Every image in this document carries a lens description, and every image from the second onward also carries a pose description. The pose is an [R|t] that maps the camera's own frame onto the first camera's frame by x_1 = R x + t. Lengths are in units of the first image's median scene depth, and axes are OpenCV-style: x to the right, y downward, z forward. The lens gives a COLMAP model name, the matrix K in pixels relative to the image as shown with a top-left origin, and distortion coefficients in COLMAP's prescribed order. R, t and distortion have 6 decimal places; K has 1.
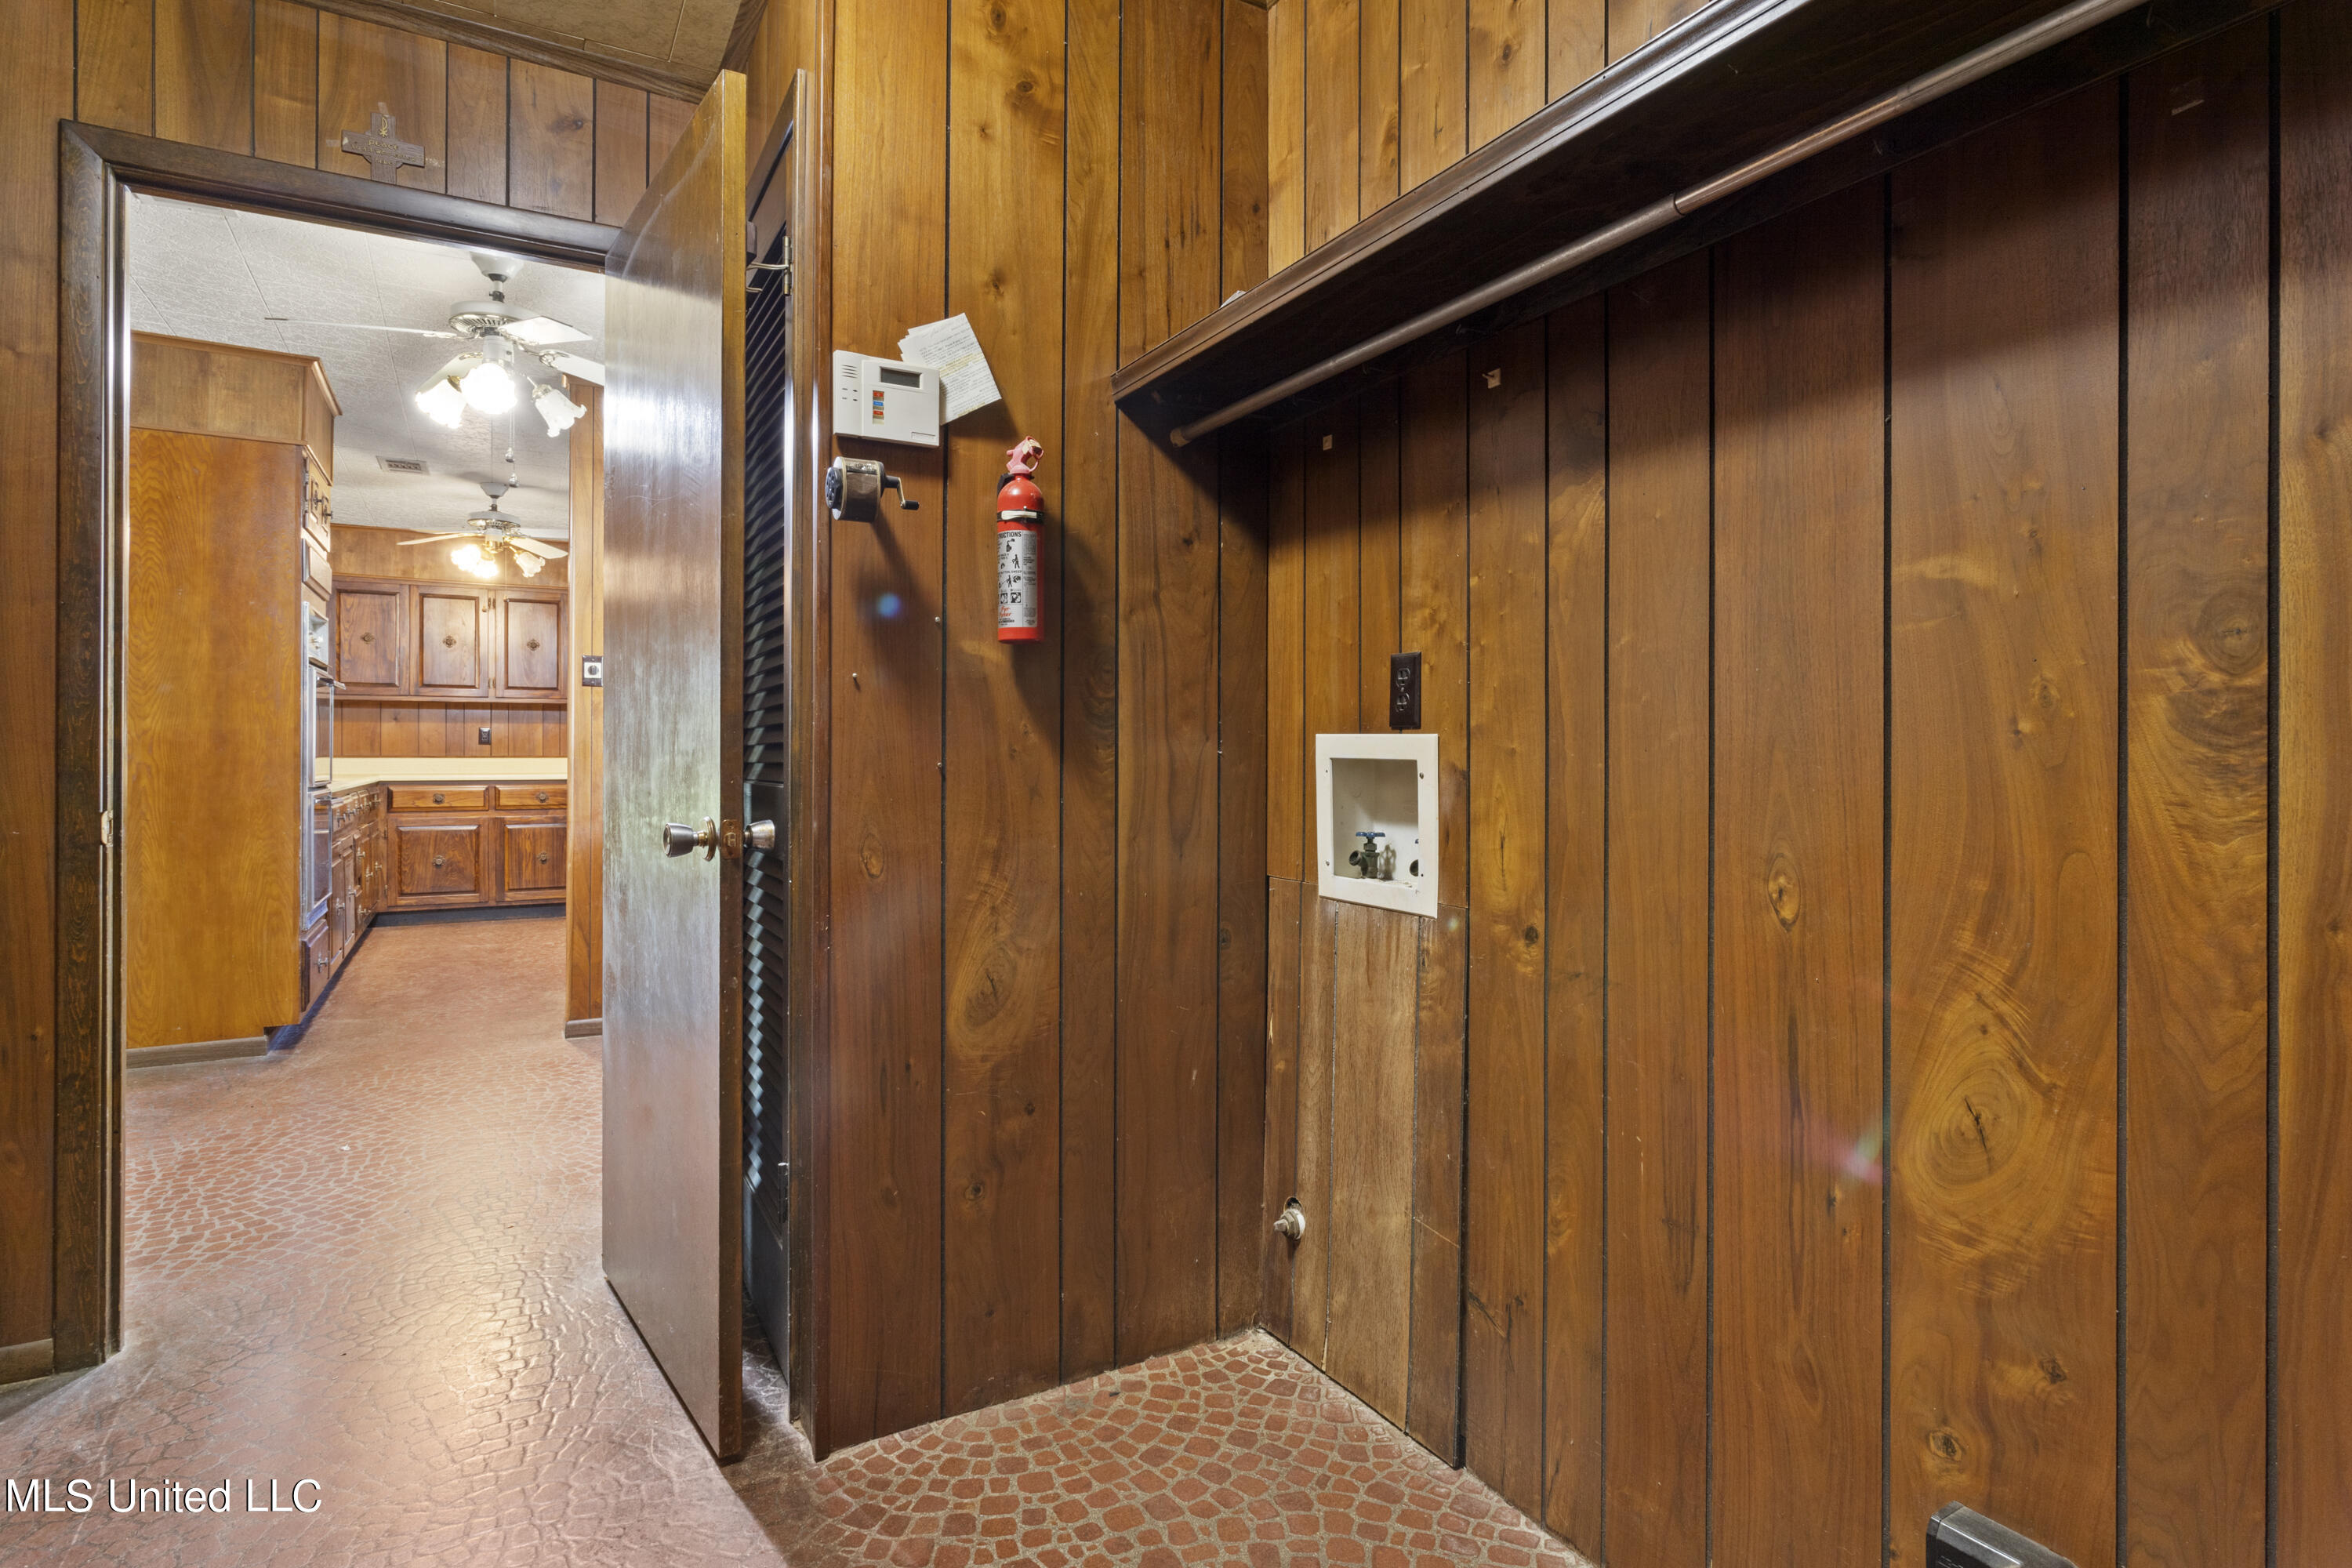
lens RADIAL K [[1221.3, 0, 1177.1], [0, 1221.3, 762.3], [0, 0, 1]] dist [0.000096, -0.000092]
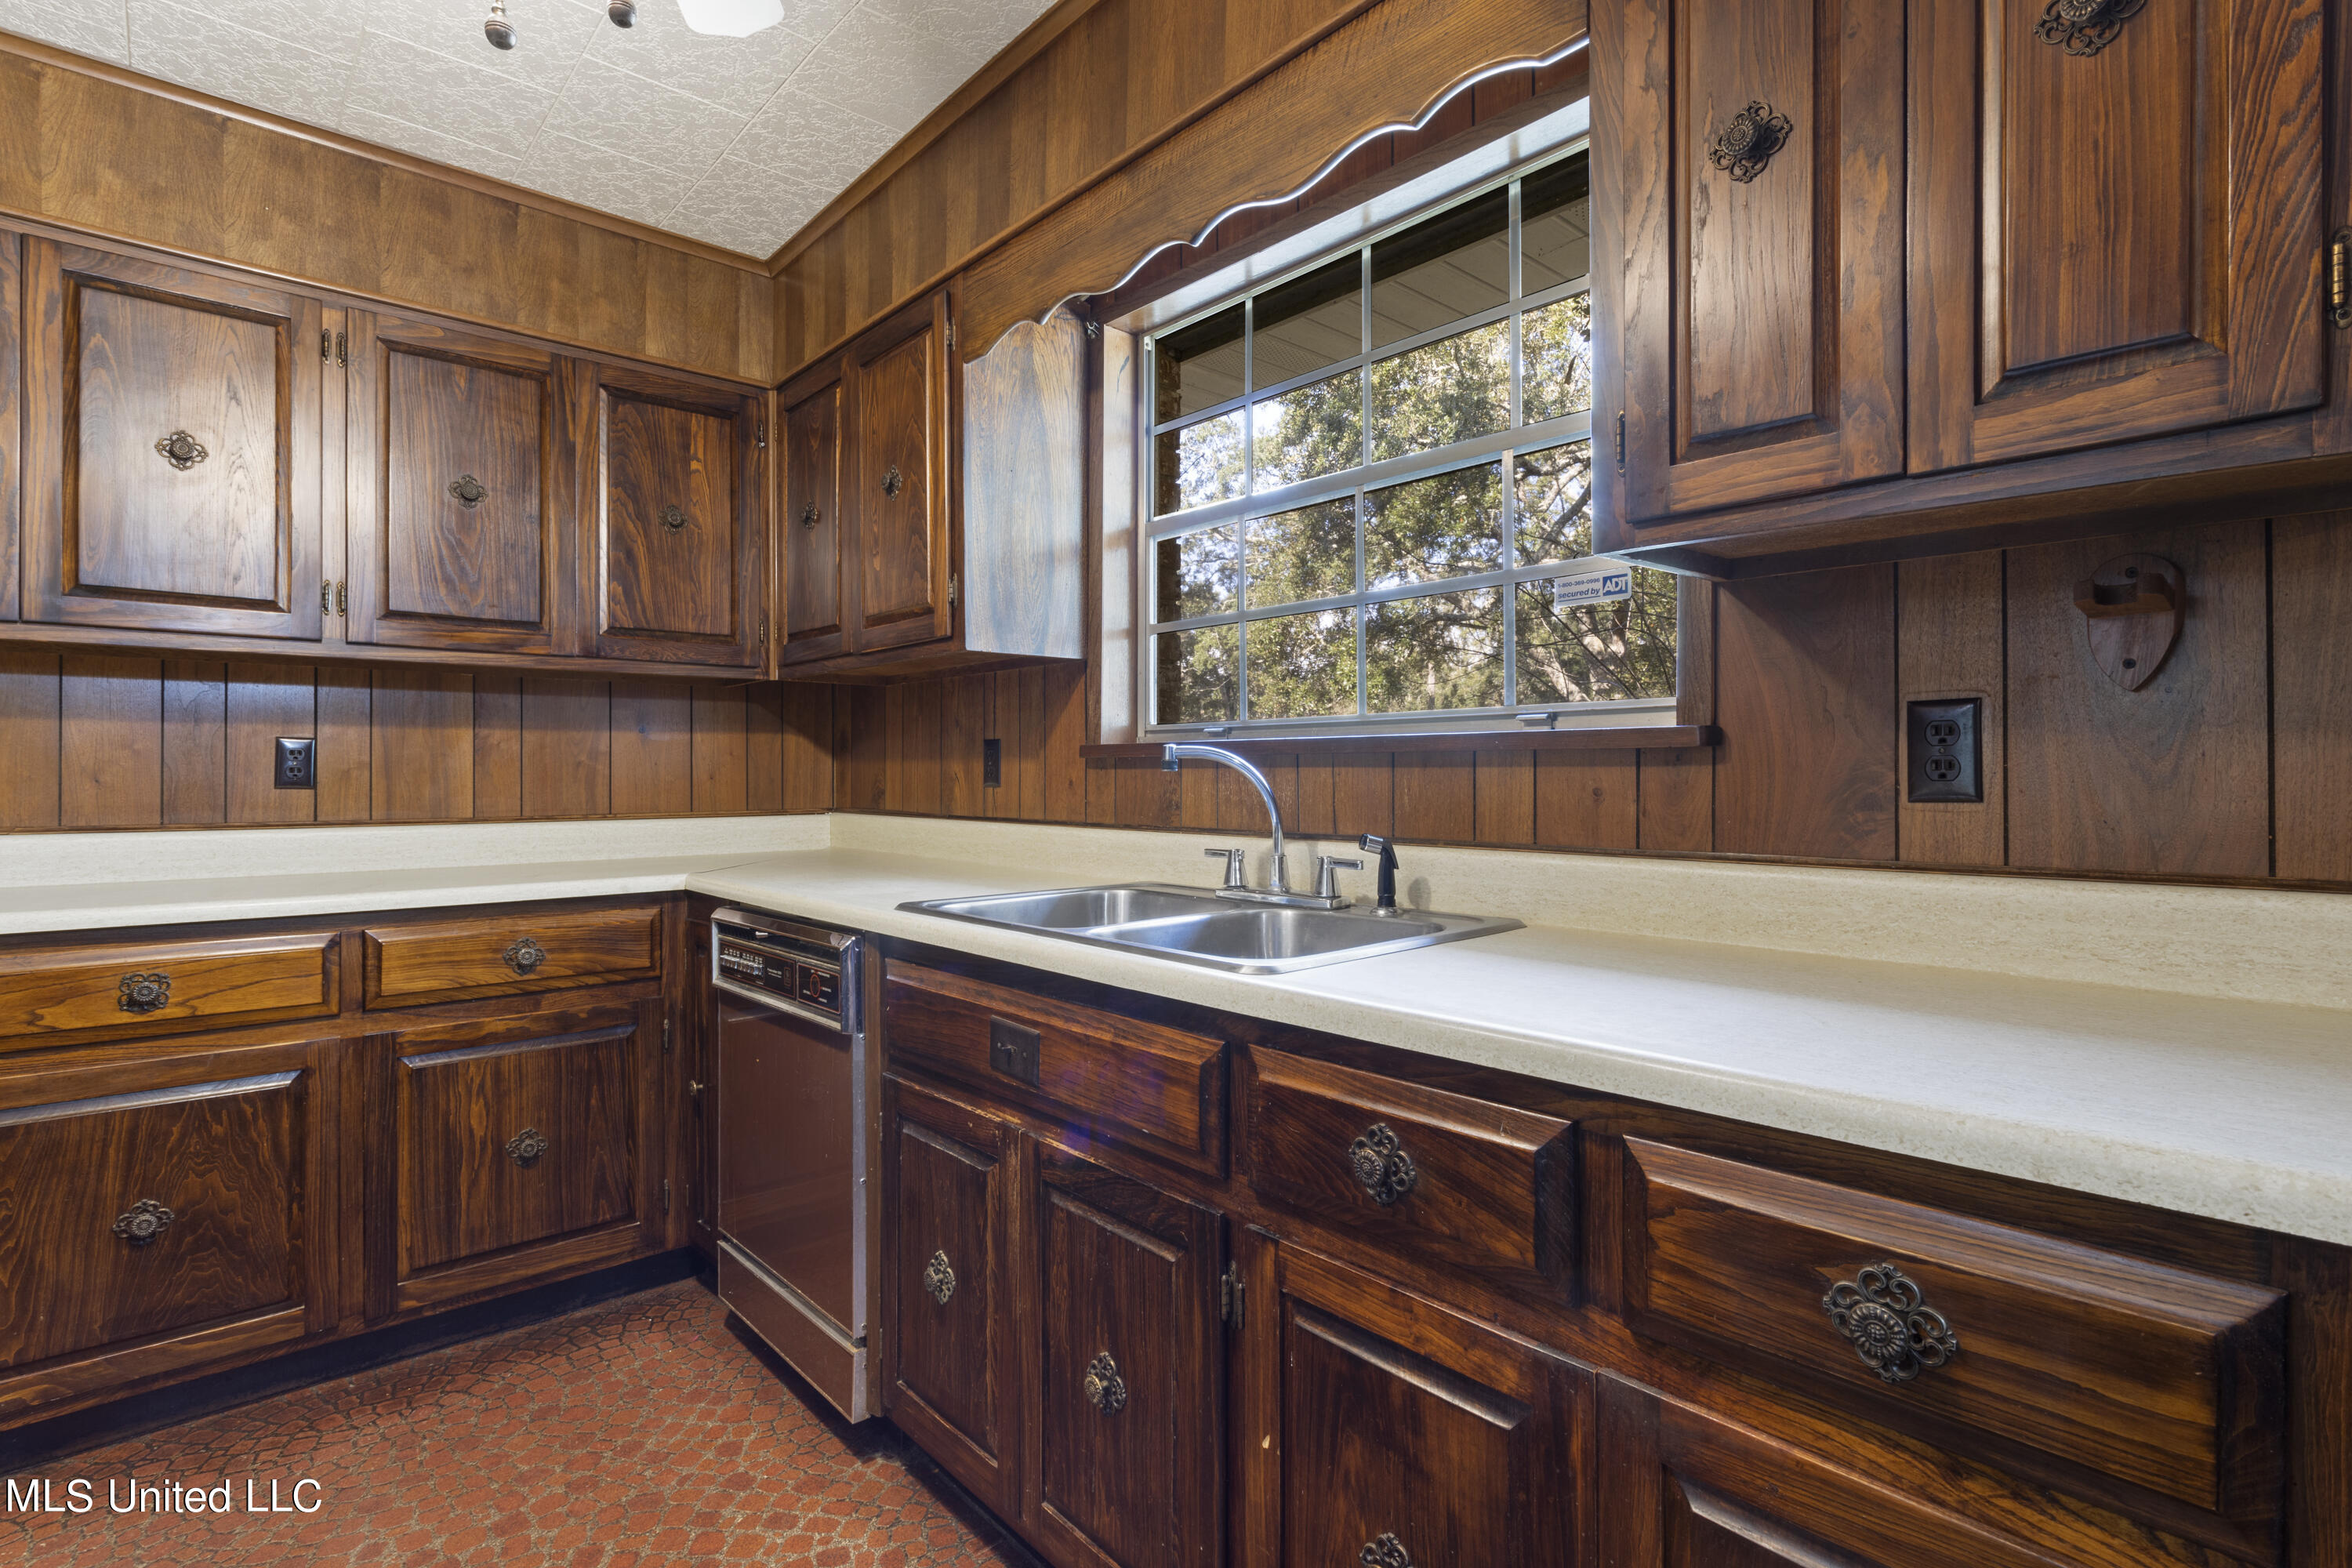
lens RADIAL K [[1126.4, 0, 1166.3], [0, 1126.4, 772.8], [0, 0, 1]] dist [-0.001033, 0.002063]
pose [[0.976829, -0.000917, 0.214020, -0.423220], [0.002394, 0.999975, -0.006643, -0.017005], [-0.214009, 0.007002, 0.976807, 0.685043]]
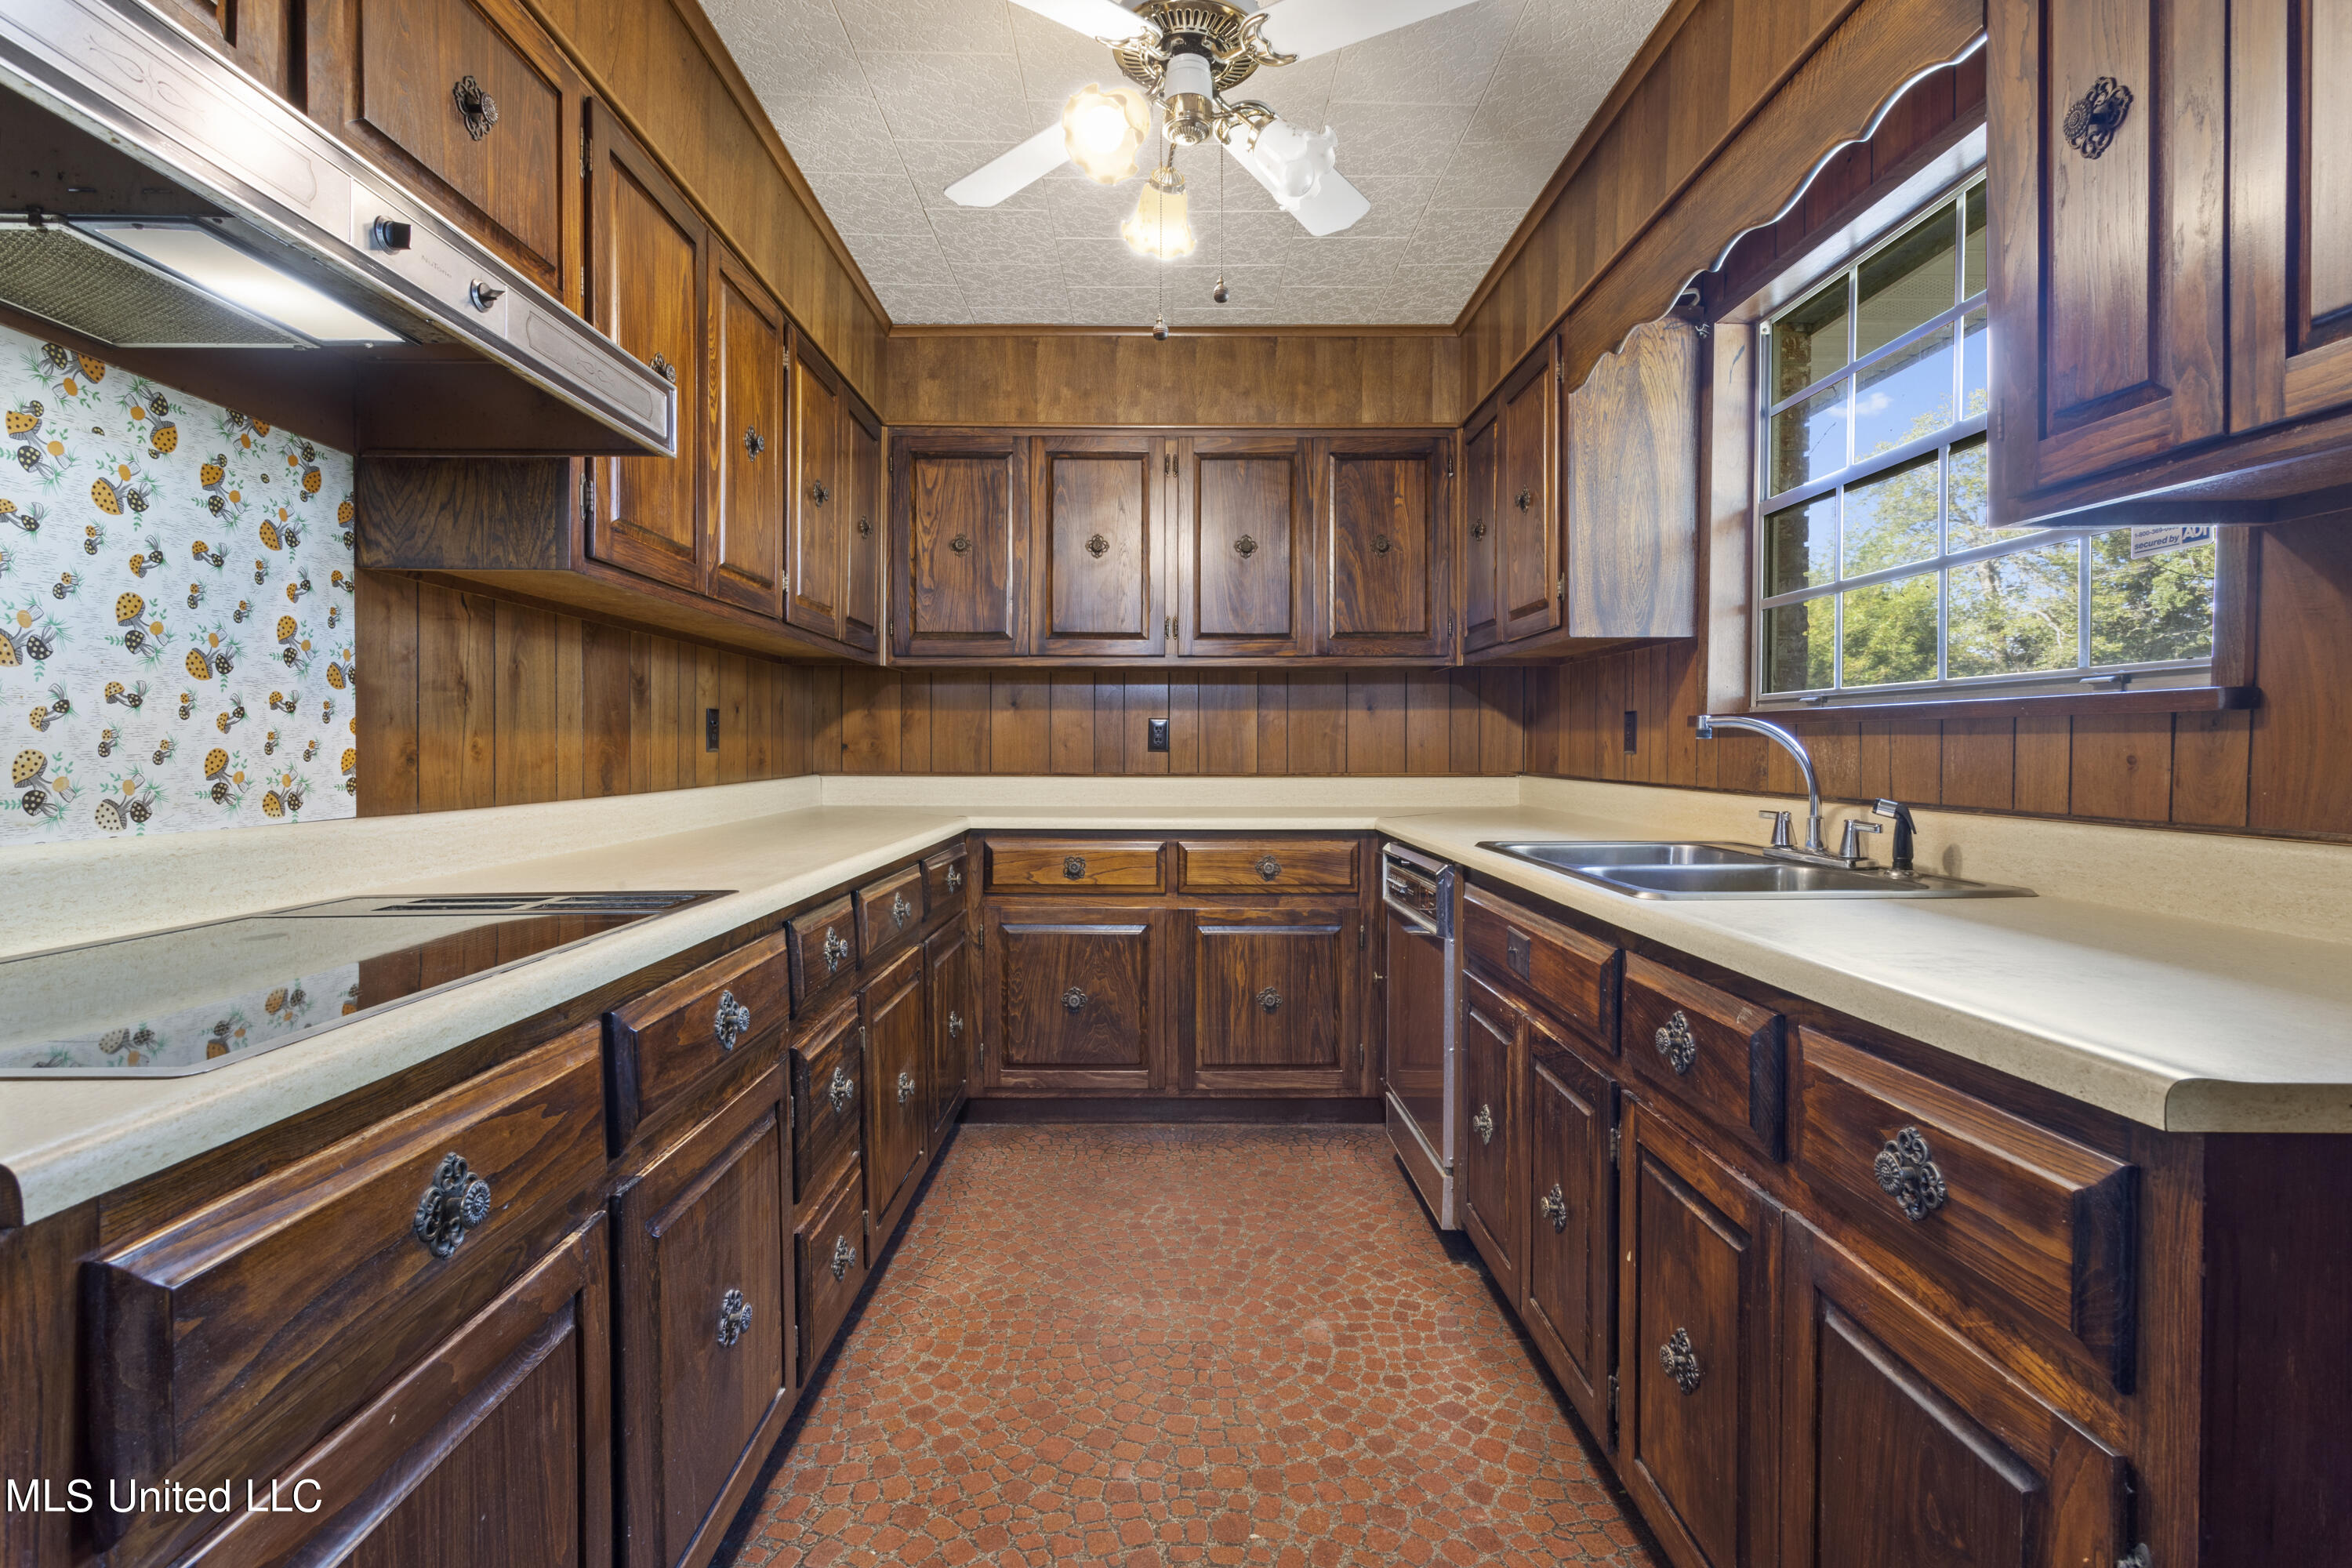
lens RADIAL K [[1126.4, 0, 1171.9], [0, 1126.4, 766.9], [0, 0, 1]] dist [-0.001033, 0.002063]
pose [[0.875077, 0.009228, -0.483896, -0.350063], [-0.002295, 0.999886, 0.014917, -0.015887], [0.483979, -0.011943, 0.874998, 0.618616]]
